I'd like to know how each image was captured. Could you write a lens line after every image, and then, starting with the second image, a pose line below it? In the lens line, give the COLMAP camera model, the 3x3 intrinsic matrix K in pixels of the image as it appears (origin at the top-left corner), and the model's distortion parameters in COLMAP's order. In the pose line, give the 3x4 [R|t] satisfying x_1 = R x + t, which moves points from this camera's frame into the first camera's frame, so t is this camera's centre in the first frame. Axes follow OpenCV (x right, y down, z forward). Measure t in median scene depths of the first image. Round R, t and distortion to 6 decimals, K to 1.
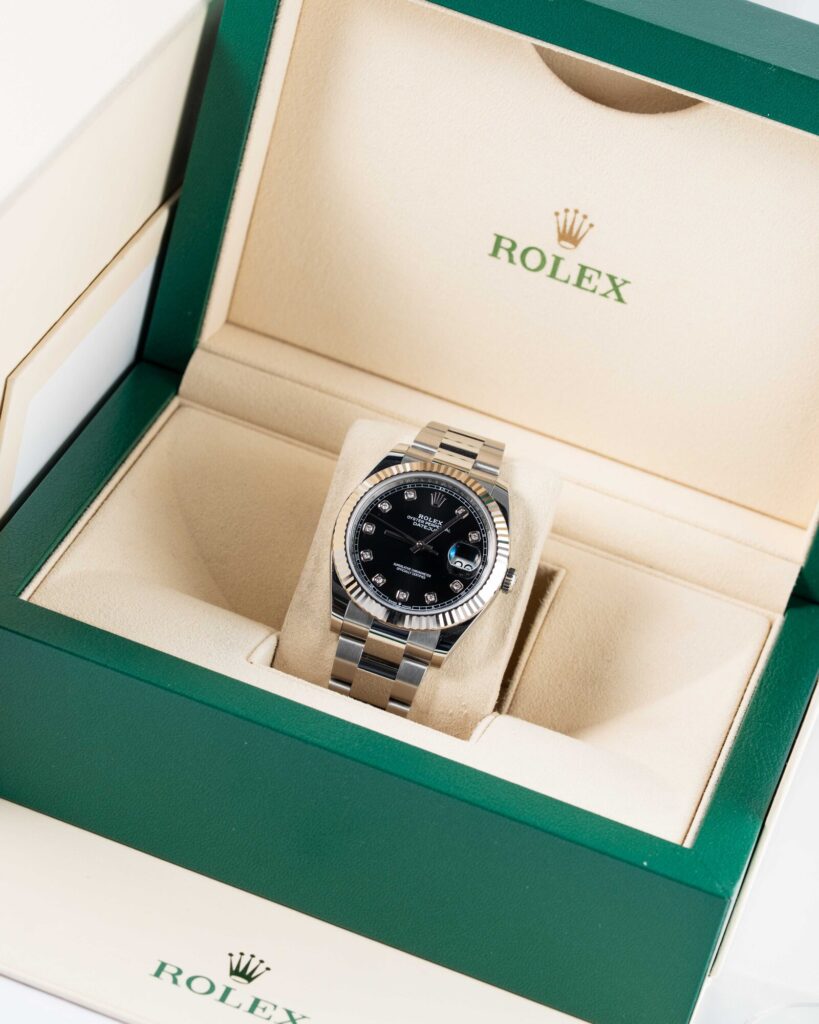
lens RADIAL K [[4137.6, 0, 409.1], [0, 4137.6, 512.7], [0, 0, 1]] dist [-0.015087, 0.000000]
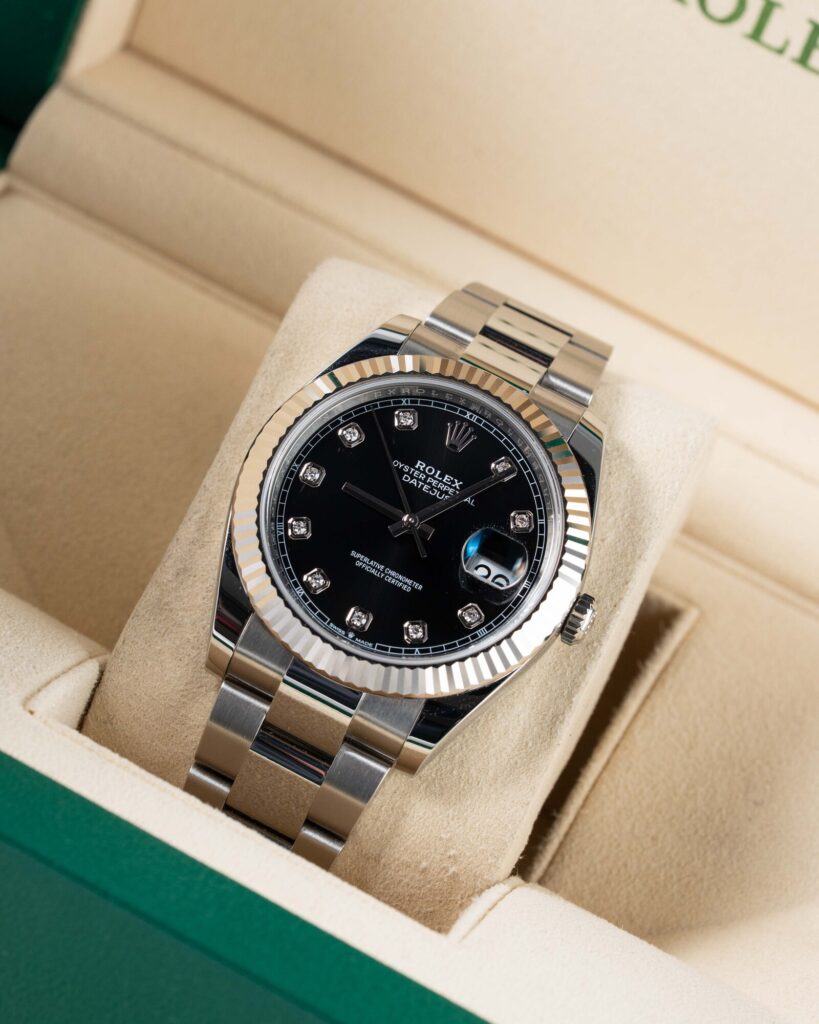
lens RADIAL K [[4137.6, 0, 410.7], [0, 4137.6, 510.9], [0, 0, 1]] dist [-0.015087, 0.000000]
pose [[0.989059, 0.140242, -0.045775, 0.025067], [-0.139757, 0.990092, 0.013645, -0.000312], [0.047235, -0.007098, 0.998859, 0.504646]]
